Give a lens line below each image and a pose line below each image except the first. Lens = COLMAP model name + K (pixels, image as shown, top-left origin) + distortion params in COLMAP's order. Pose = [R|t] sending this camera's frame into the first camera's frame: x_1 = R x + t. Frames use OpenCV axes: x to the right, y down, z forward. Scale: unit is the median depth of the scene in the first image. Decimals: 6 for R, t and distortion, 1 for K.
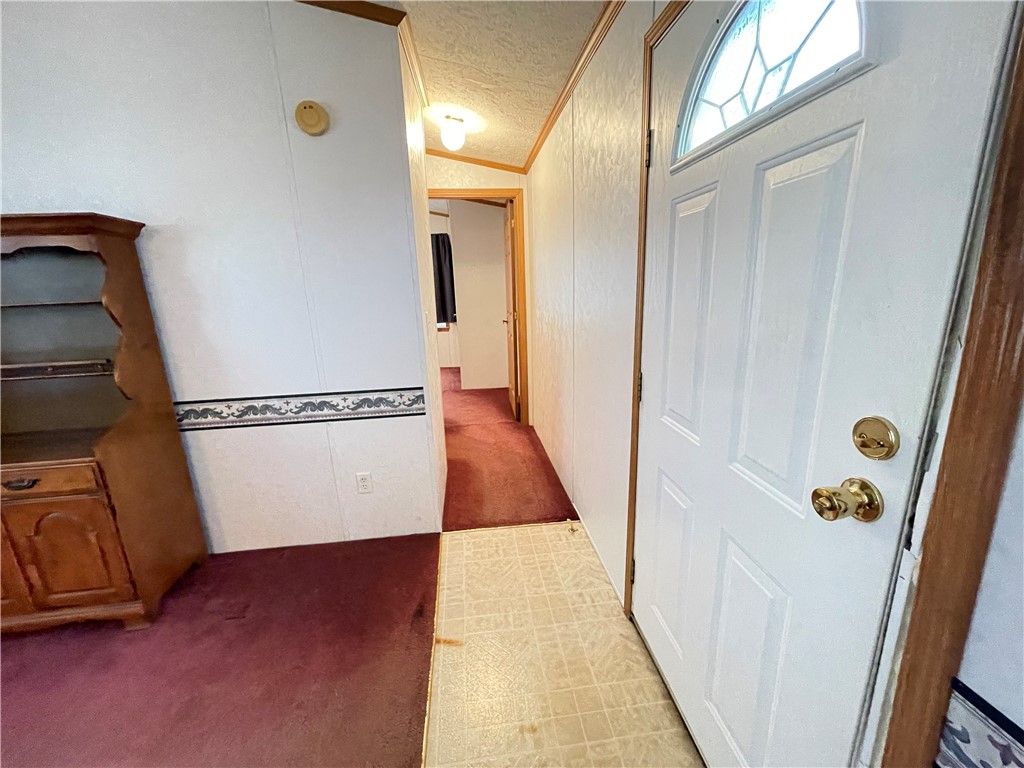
lens RADIAL K [[410.6, 0, 507.1], [0, 410.6, 386.4], [0, 0, 1]] dist [-0.006145, 0.001423]
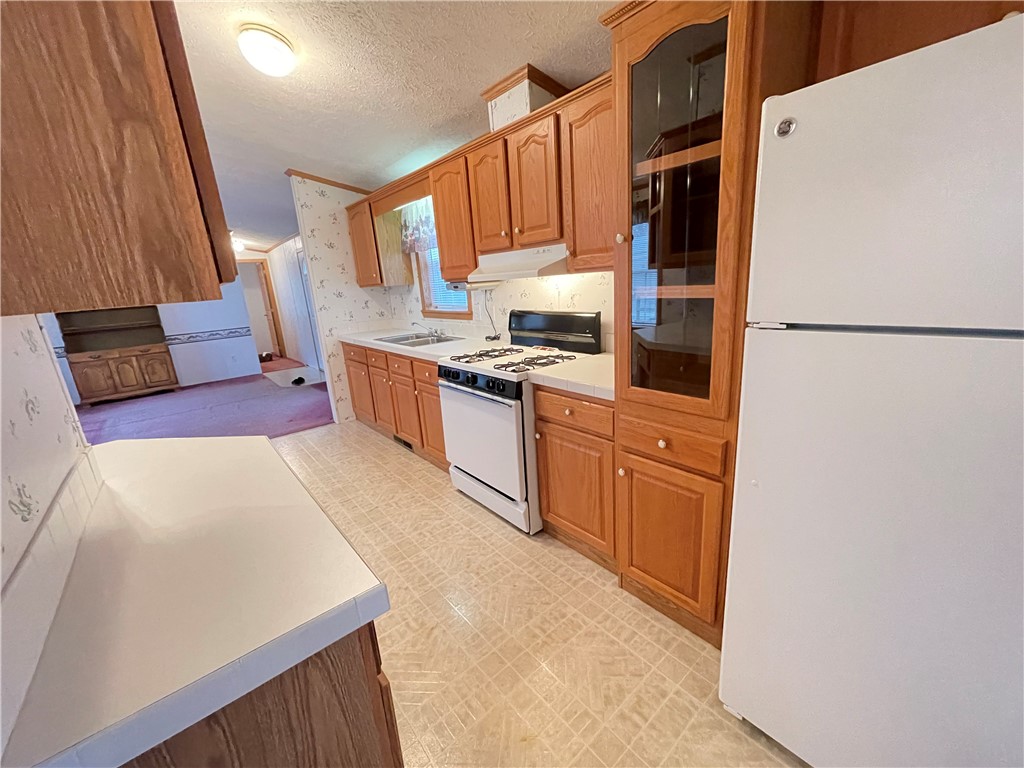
lens RADIAL K [[410.6, 0, 513.5], [0, 410.6, 388.4], [0, 0, 1]] dist [-0.006145, 0.001423]
pose [[0.827215, -0.161227, 0.538257, -0.320889], [0.176094, 0.984077, 0.024138, 0.850408], [-0.533579, 0.074817, 0.842435, -3.167736]]
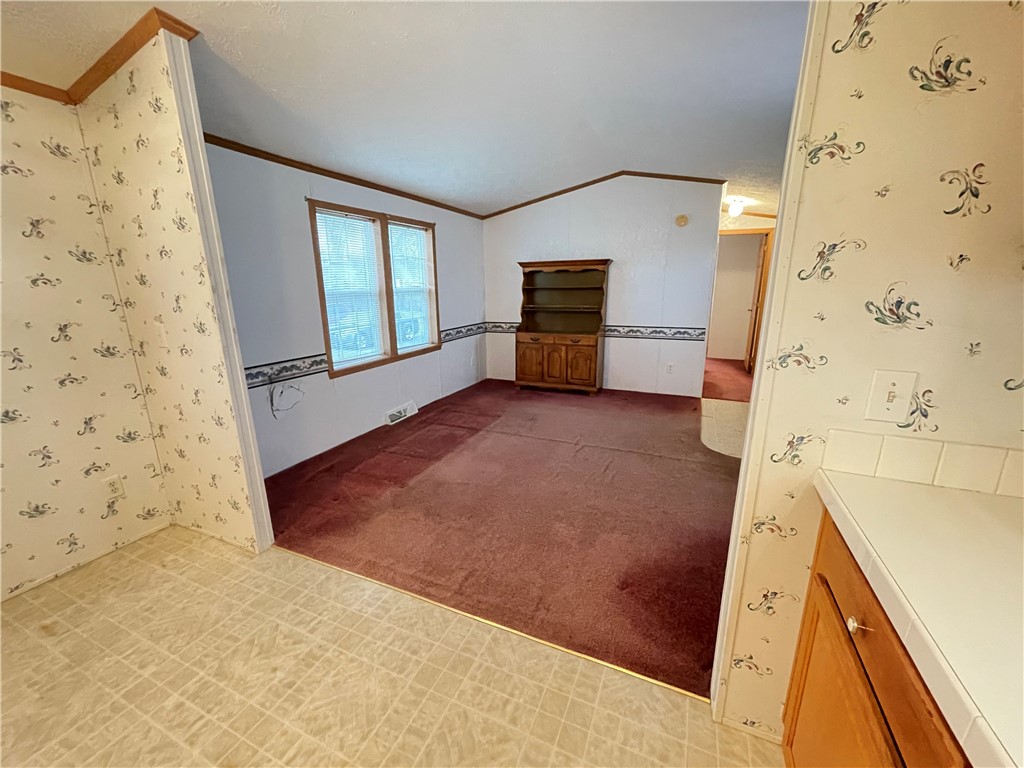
lens RADIAL K [[410.6, 0, 516.5], [0, 410.6, 386.8], [0, 0, 1]] dist [-0.006145, 0.001423]
pose [[0.867400, 0.148332, -0.474990, 0.019789], [-0.147423, 0.988288, 0.039410, 0.409185], [0.475272, 0.035840, 0.879108, -1.595066]]
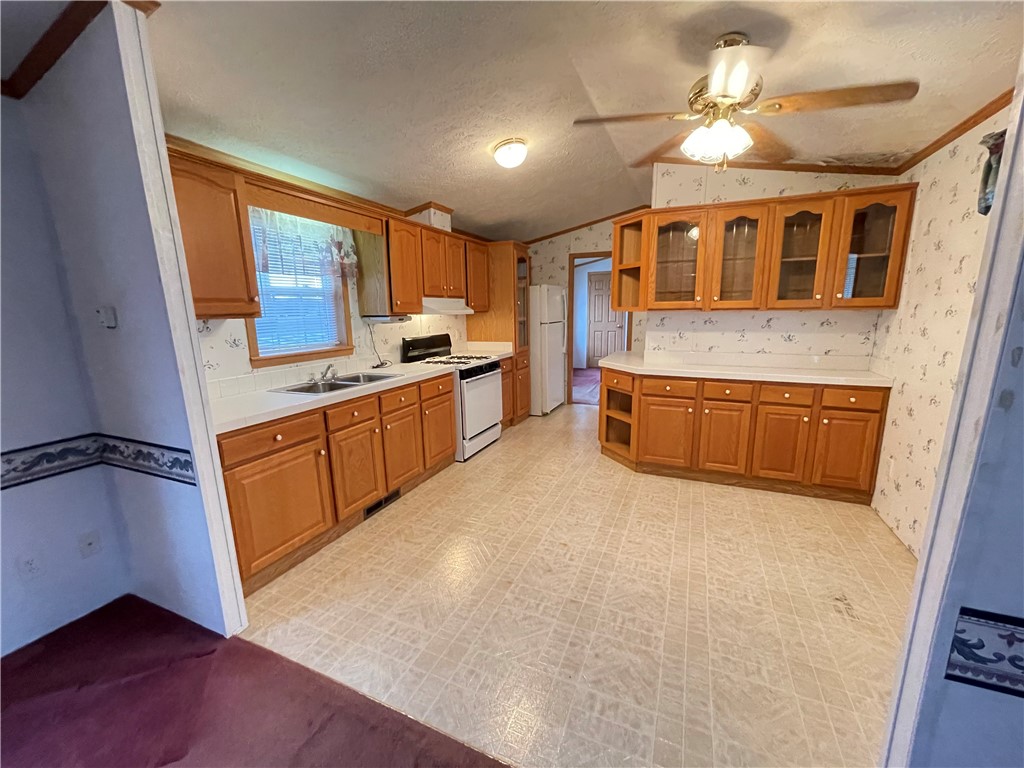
lens RADIAL K [[410.6, 0, 512.3], [0, 410.6, 388.5], [0, 0, 1]] dist [-0.006145, 0.001423]
pose [[-0.869357, -0.041312, 0.492454, -0.909861], [0.173850, 0.907236, 0.383014, 0.179490], [-0.462595, 0.418589, -0.781530, -0.605200]]
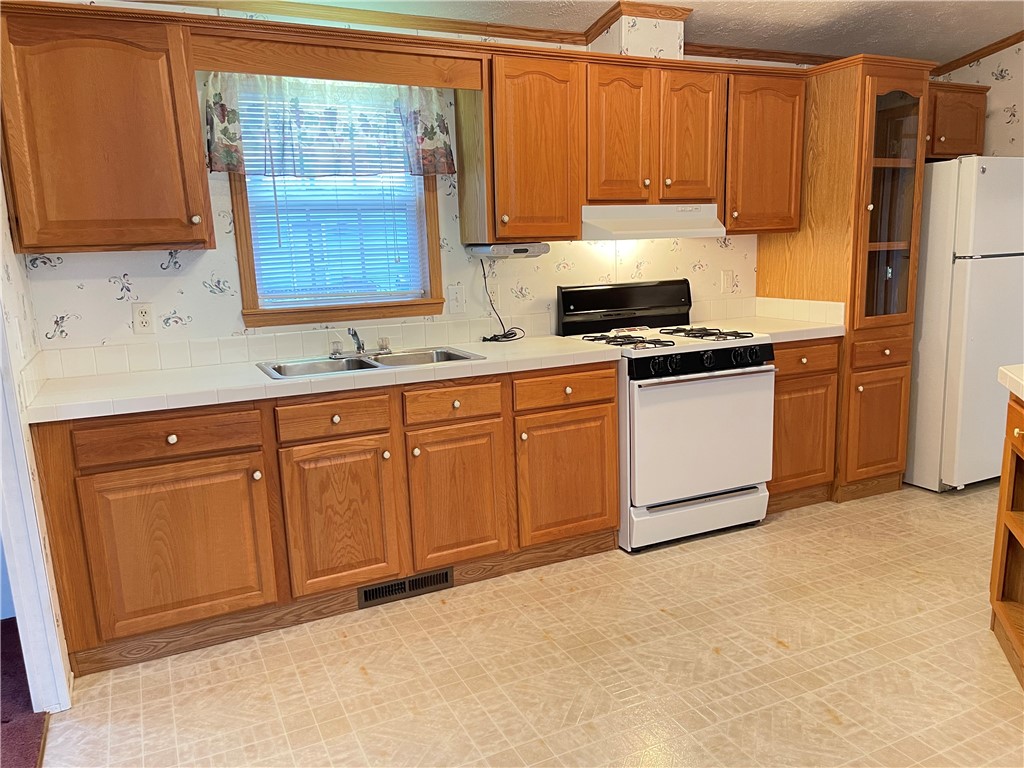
lens RADIAL K [[766.8, 0, 521.1], [0, 766.8, 386.9], [0, 0, 1]] dist [0.042325, -0.019651]
pose [[-0.342461, -0.127403, 0.930854, -1.231506], [0.281353, 0.931389, 0.230986, 0.385702], [-0.896416, 0.341002, -0.283119, -1.284472]]
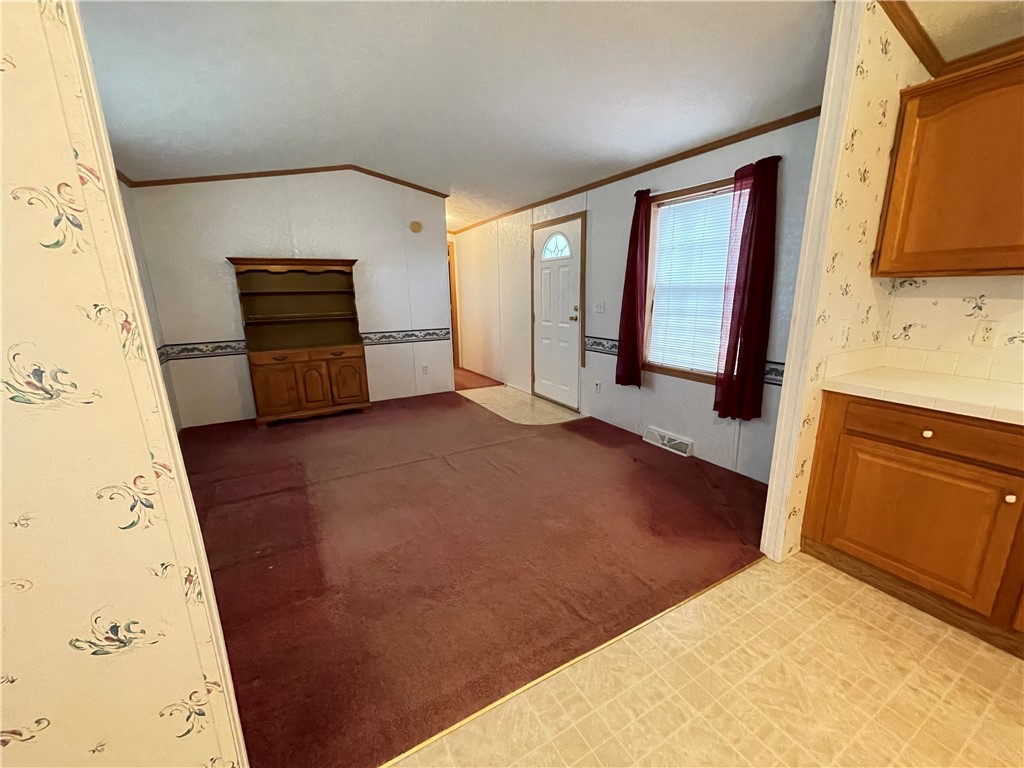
lens RADIAL K [[410.6, 0, 505.3], [0, 410.6, 387.0], [0, 0, 1]] dist [-0.006145, 0.001423]
pose [[0.918382, -0.064556, 0.390394, -0.941032], [0.077297, 0.996863, -0.016995, 0.454687], [-0.388073, 0.045784, 0.920491, -1.524960]]
